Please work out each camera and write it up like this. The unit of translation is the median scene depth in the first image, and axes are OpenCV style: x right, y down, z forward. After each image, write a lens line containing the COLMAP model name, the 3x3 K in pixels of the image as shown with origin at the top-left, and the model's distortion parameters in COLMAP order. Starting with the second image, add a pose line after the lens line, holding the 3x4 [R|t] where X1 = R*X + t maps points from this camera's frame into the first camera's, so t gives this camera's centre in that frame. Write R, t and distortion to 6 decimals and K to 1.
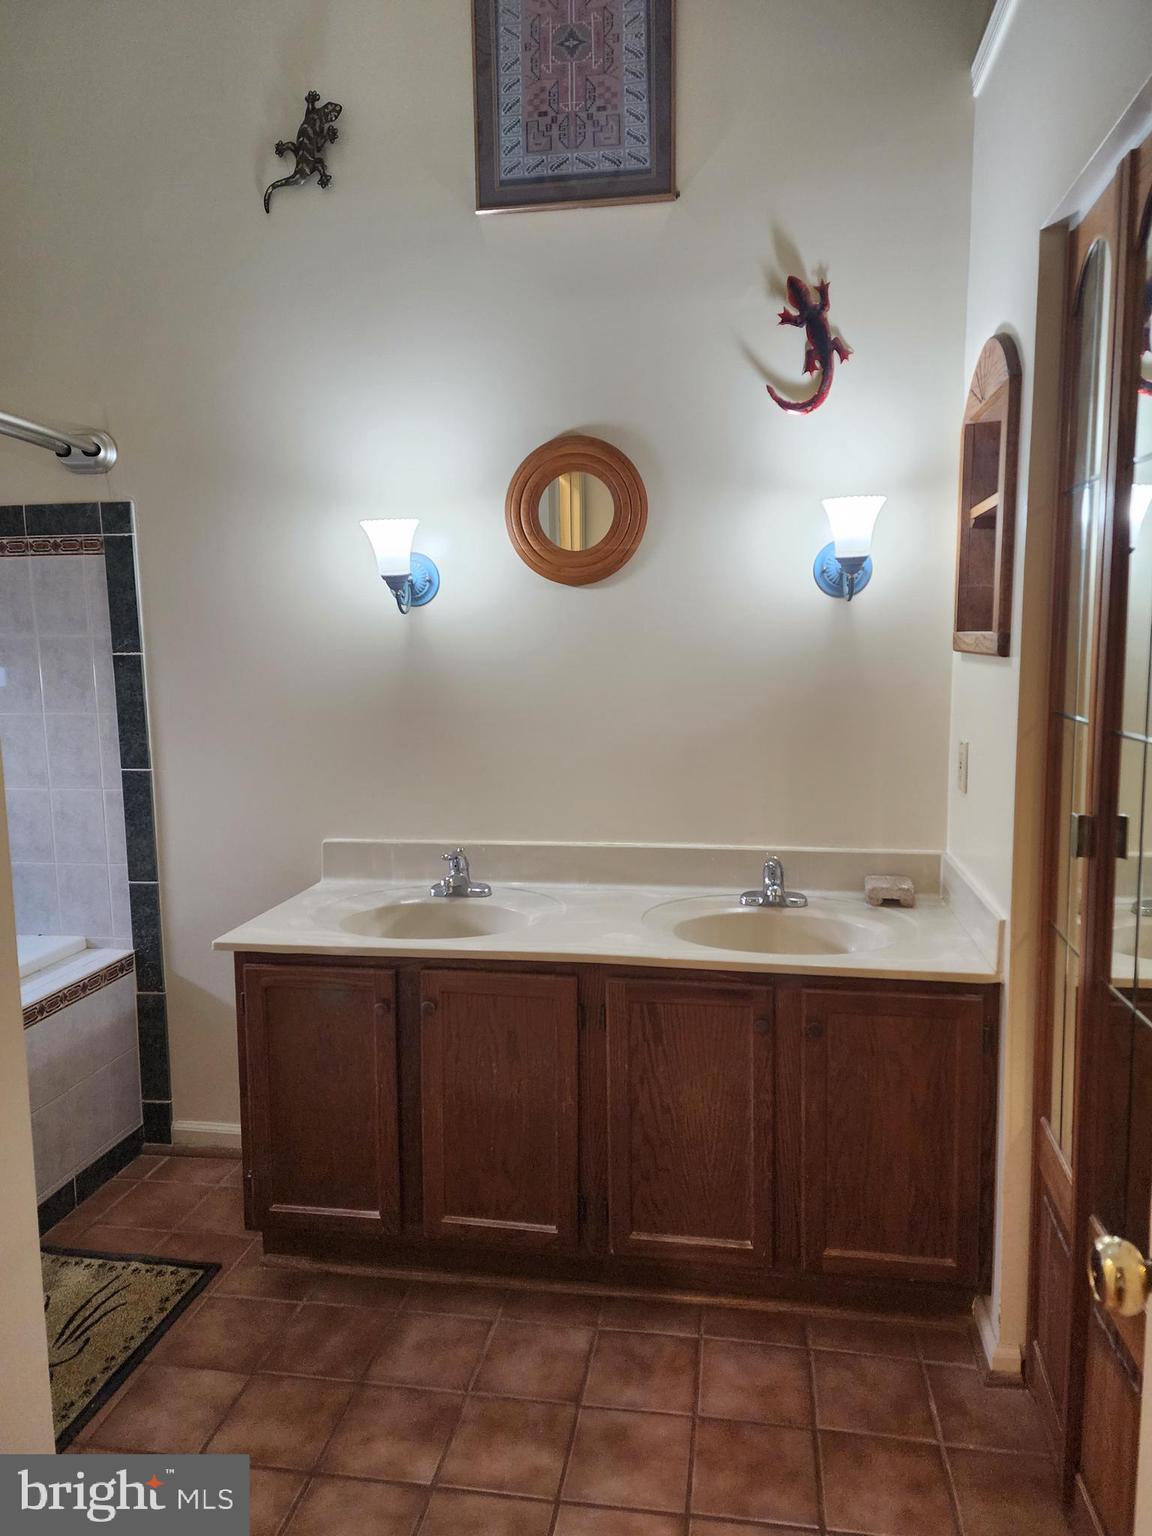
lens RADIAL K [[1020.4, 0, 574.8], [0, 1020.4, 762.7], [0, 0, 1]] dist [0.080314, -0.072131]
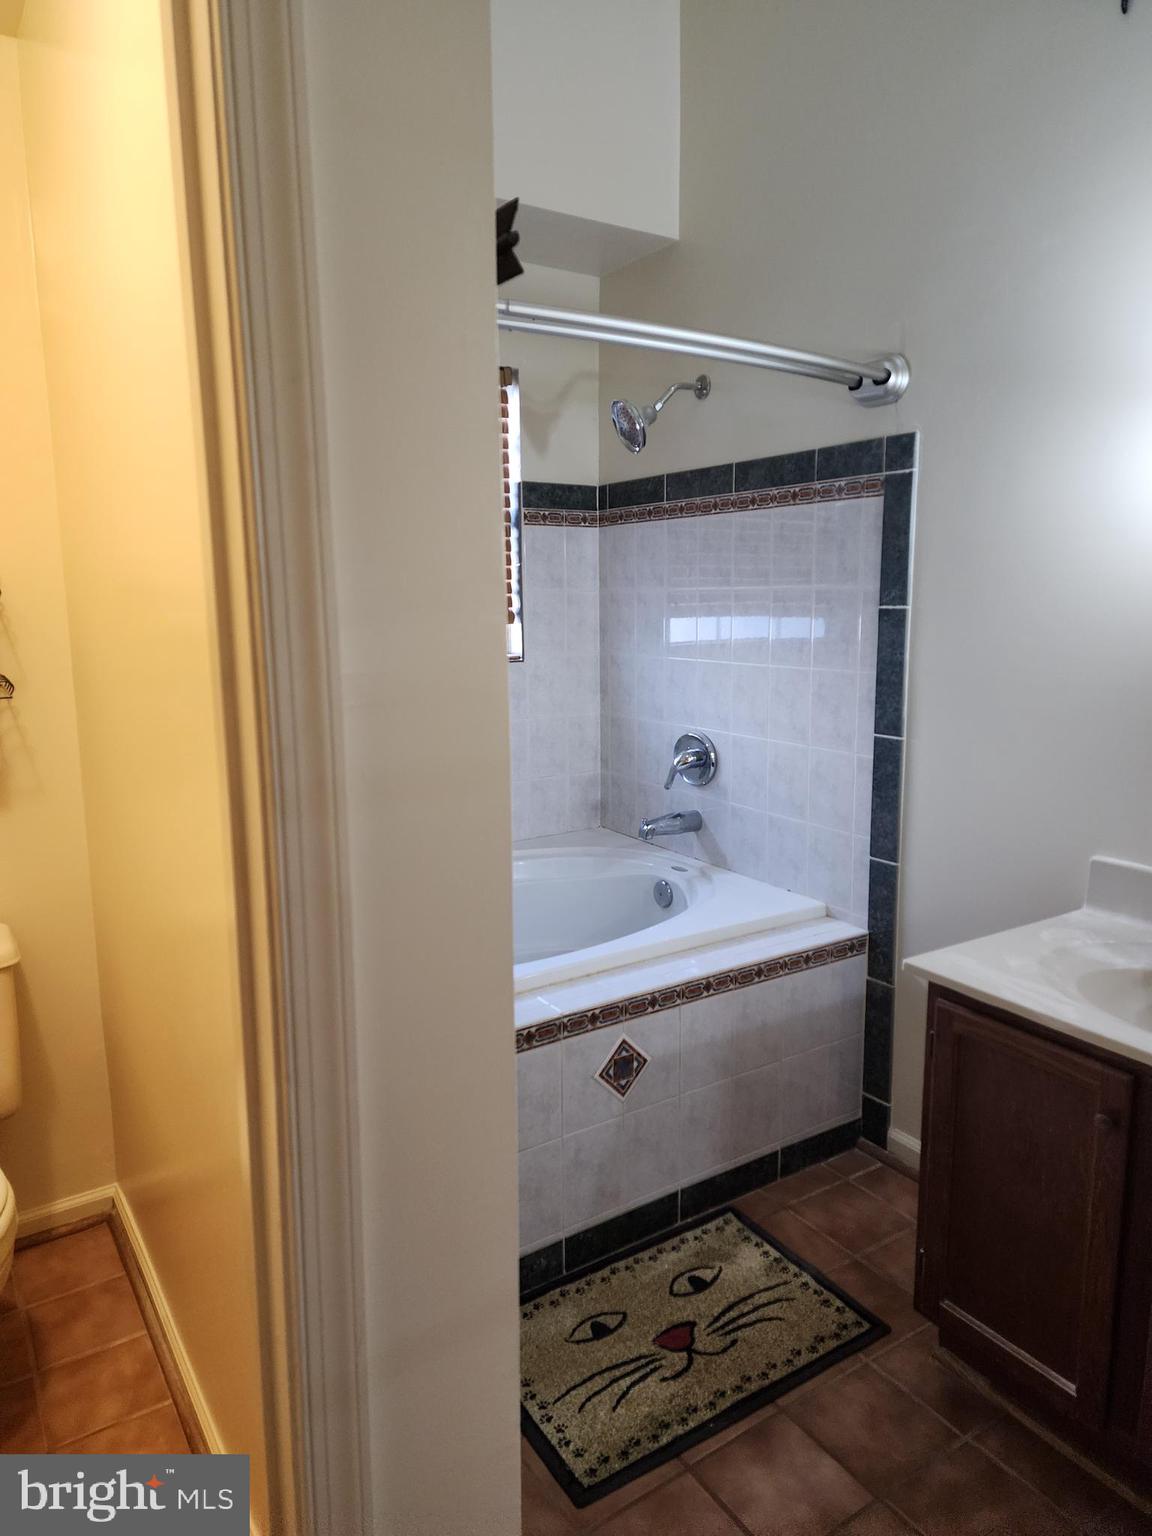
lens RADIAL K [[1020.4, 0, 579.3], [0, 1020.4, 754.5], [0, 0, 1]] dist [0.080314, -0.072131]
pose [[0.693315, 0.123178, -0.710029, 0.026874], [-0.096161, 0.992285, 0.078248, -0.022871], [0.714190, 0.014026, 0.699812, 0.190874]]
